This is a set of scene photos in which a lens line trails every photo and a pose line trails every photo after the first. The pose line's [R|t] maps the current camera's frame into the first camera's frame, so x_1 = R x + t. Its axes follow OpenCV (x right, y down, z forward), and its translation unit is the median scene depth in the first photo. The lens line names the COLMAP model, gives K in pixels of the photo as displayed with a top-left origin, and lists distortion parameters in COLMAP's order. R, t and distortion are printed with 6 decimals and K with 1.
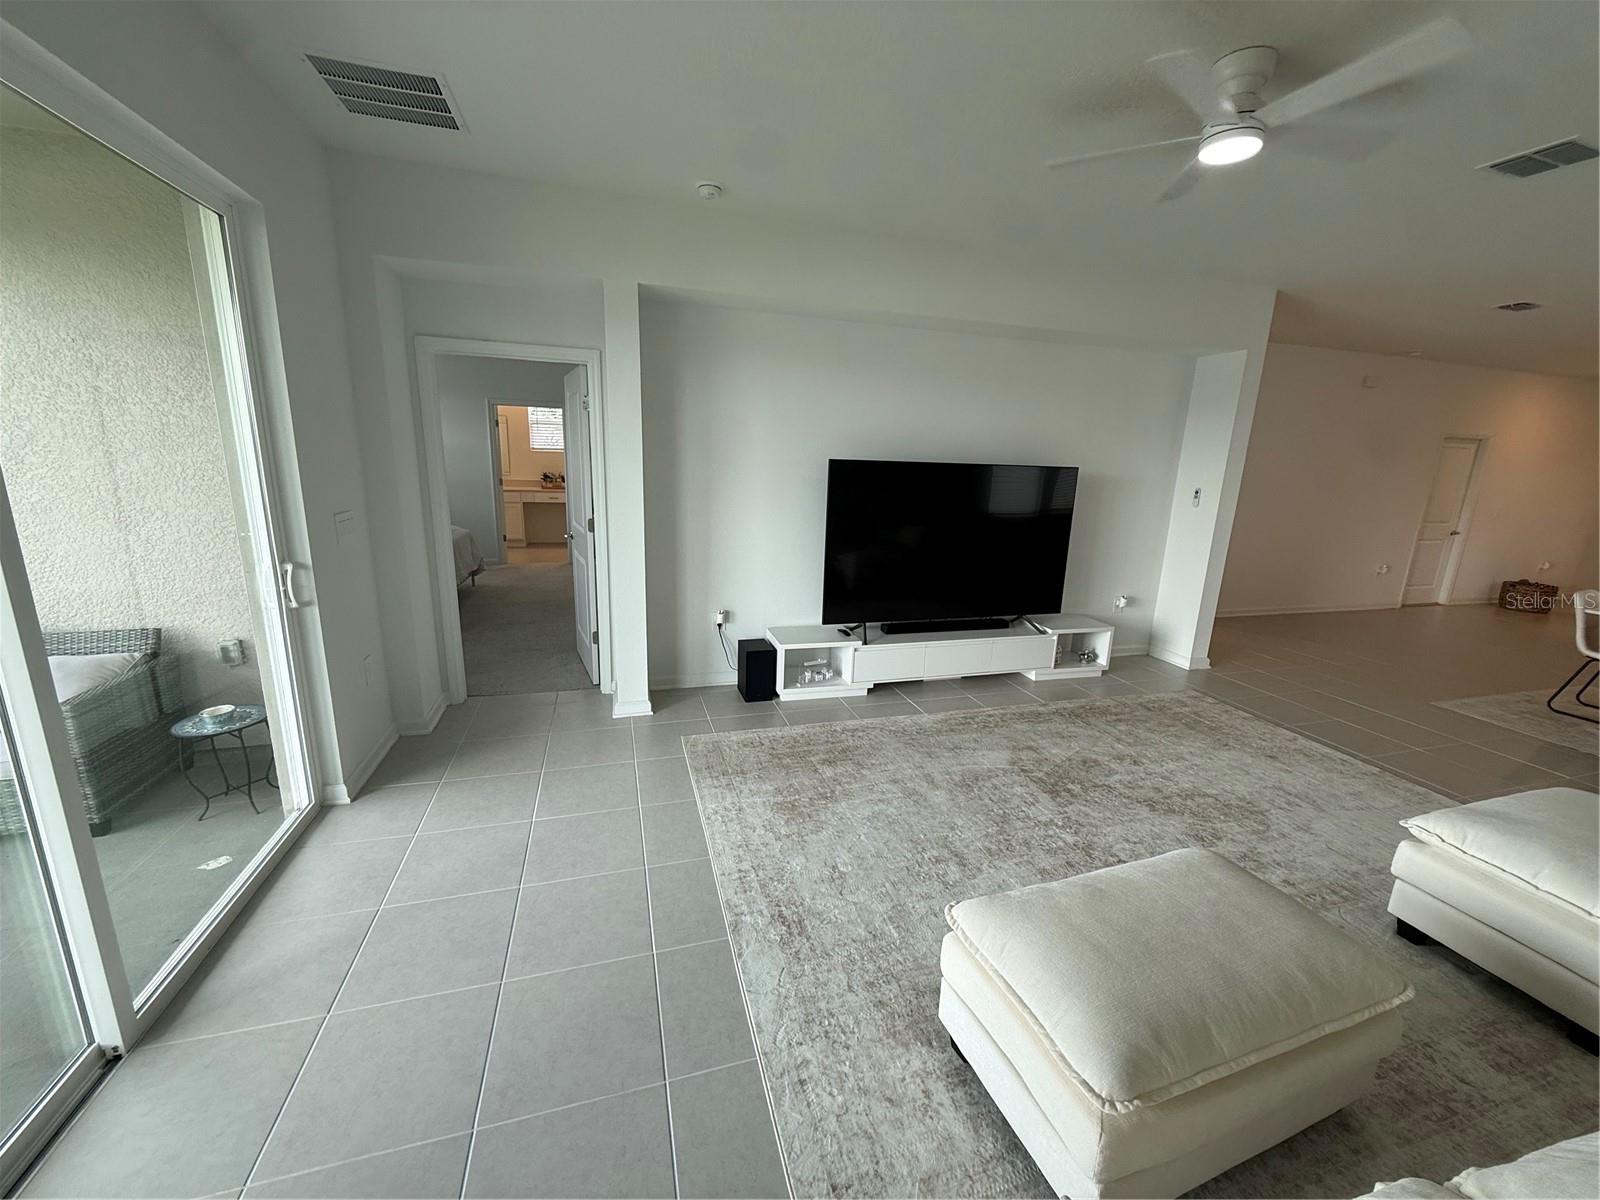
lens RADIAL K [[637.1, 0, 803.6], [0, 637.1, 600.7], [0, 0, 1]] dist [0.000692, 0.000153]
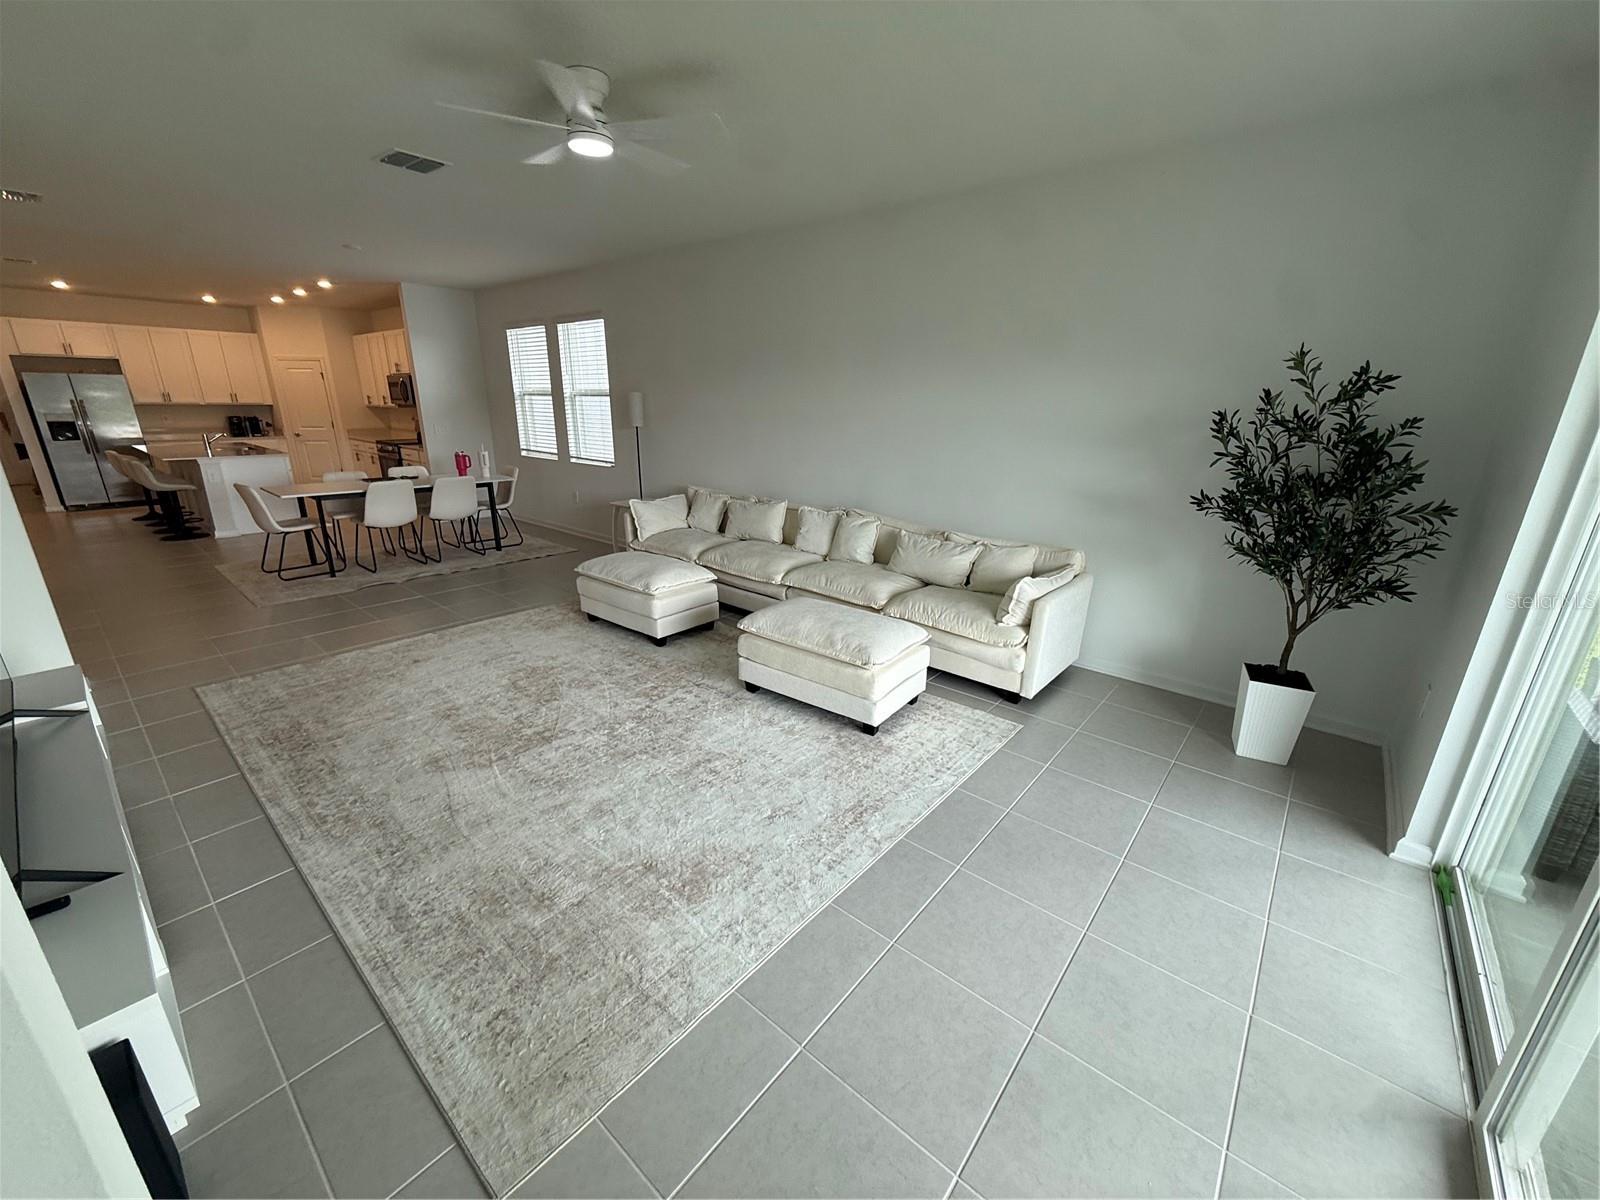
lens RADIAL K [[637.1, 0, 803.6], [0, 637.1, 600.7], [0, 0, 1]] dist [0.000692, 0.000153]
pose [[-0.543450, -0.296445, 0.785355, -0.566337], [0.154014, 0.884476, 0.440435, -0.278928], [-0.825192, 0.360310, -0.435012, 1.052010]]
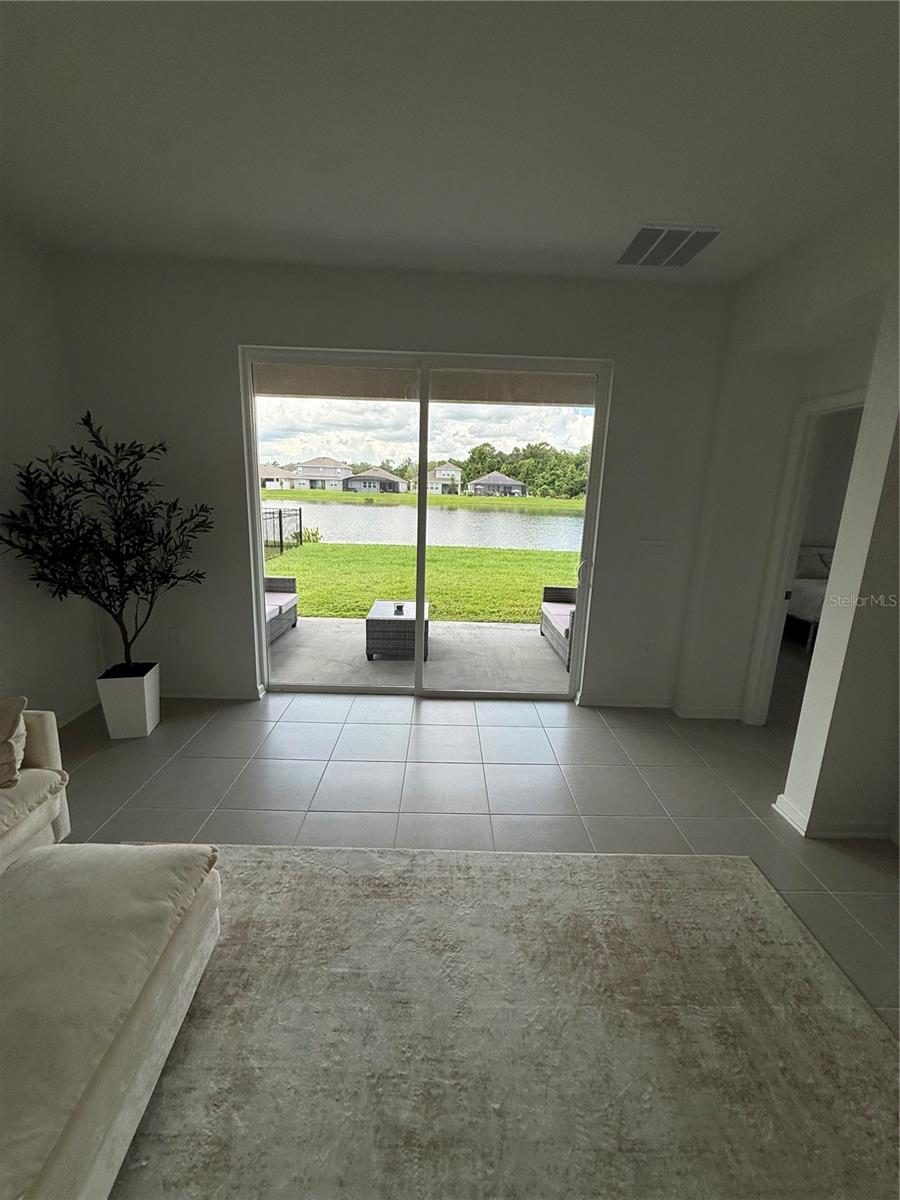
lens RADIAL K [[477.8, 0, 453.2], [0, 477.8, 597.2], [0, 0, 1]] dist [0.000692, 0.000153]
pose [[-0.272652, 0.171746, -0.946660, 0.487216], [-0.257117, 0.935145, 0.243710, -0.162698], [0.927120, 0.309851, -0.210810, 0.813814]]
